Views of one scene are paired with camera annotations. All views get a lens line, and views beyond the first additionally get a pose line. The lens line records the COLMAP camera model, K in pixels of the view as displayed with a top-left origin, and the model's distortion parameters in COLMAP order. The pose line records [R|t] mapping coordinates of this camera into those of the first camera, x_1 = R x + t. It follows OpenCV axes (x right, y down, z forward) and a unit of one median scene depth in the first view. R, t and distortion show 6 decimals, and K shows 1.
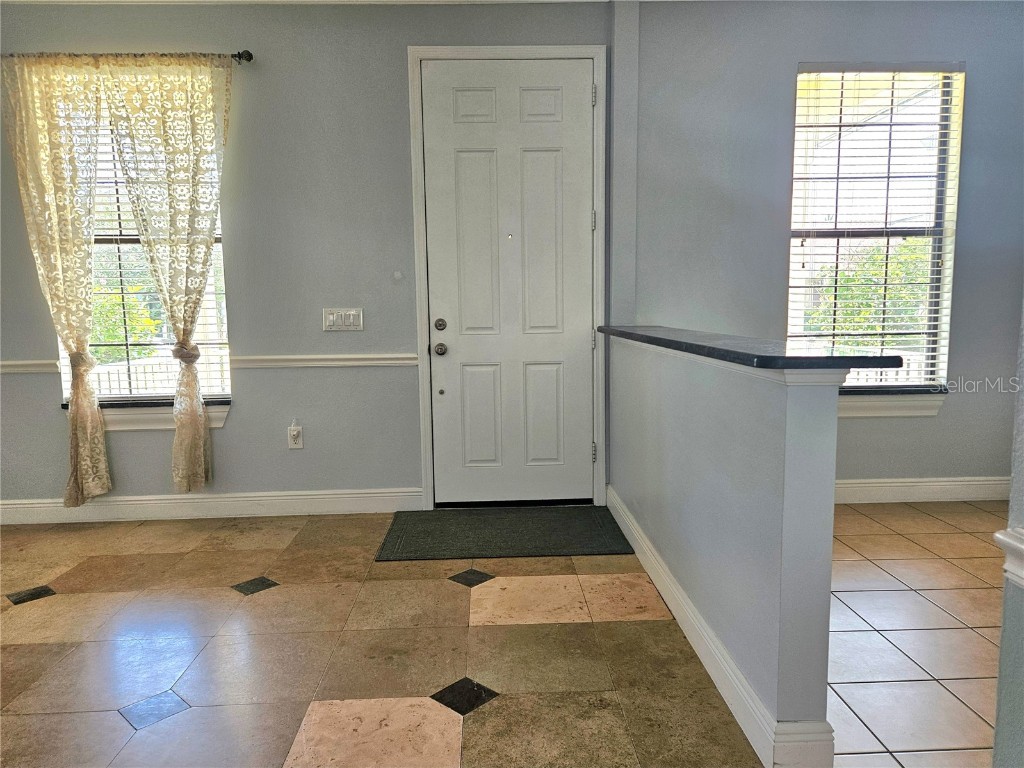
lens RADIAL K [[705.9, 0, 509.2], [0, 705.9, 386.5], [0, 0, 1]] dist [0.069113, -0.057438]
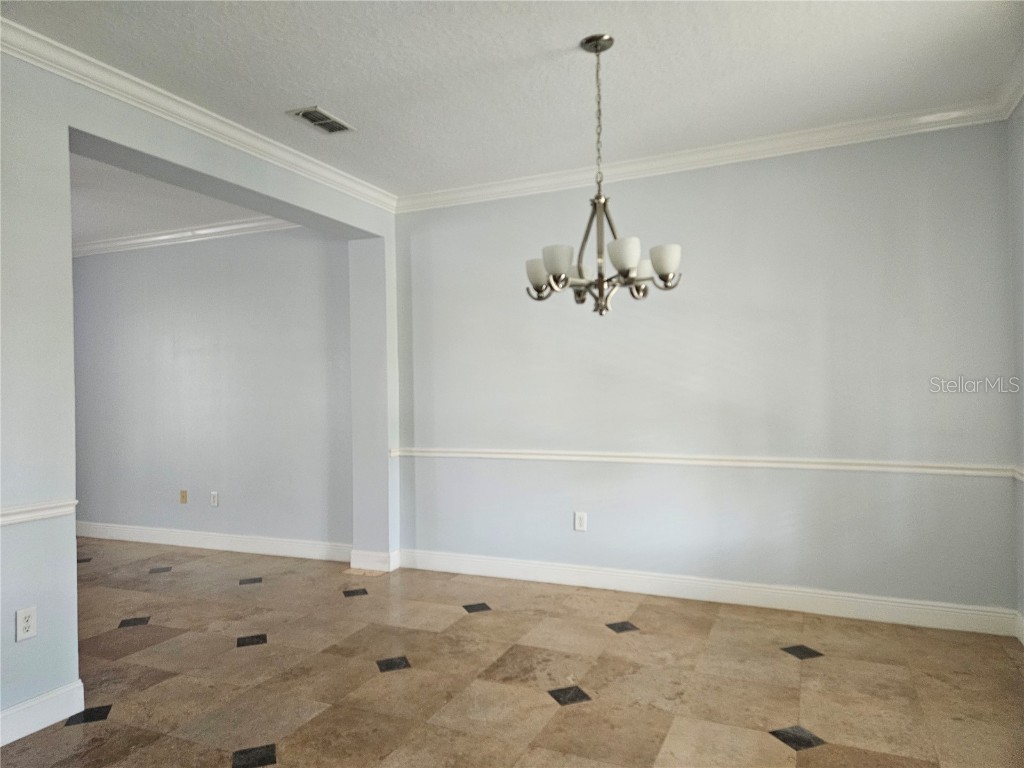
lens RADIAL K [[693.2, 0, 506.0], [0, 693.2, 382.0], [0, 0, 1]] dist [0.070820, -0.062477]
pose [[-0.450134, 0.012967, -0.892867, 0.282456], [-0.085111, 0.994719, 0.057355, -0.172147], [0.888895, 0.101810, -0.446654, 0.997555]]
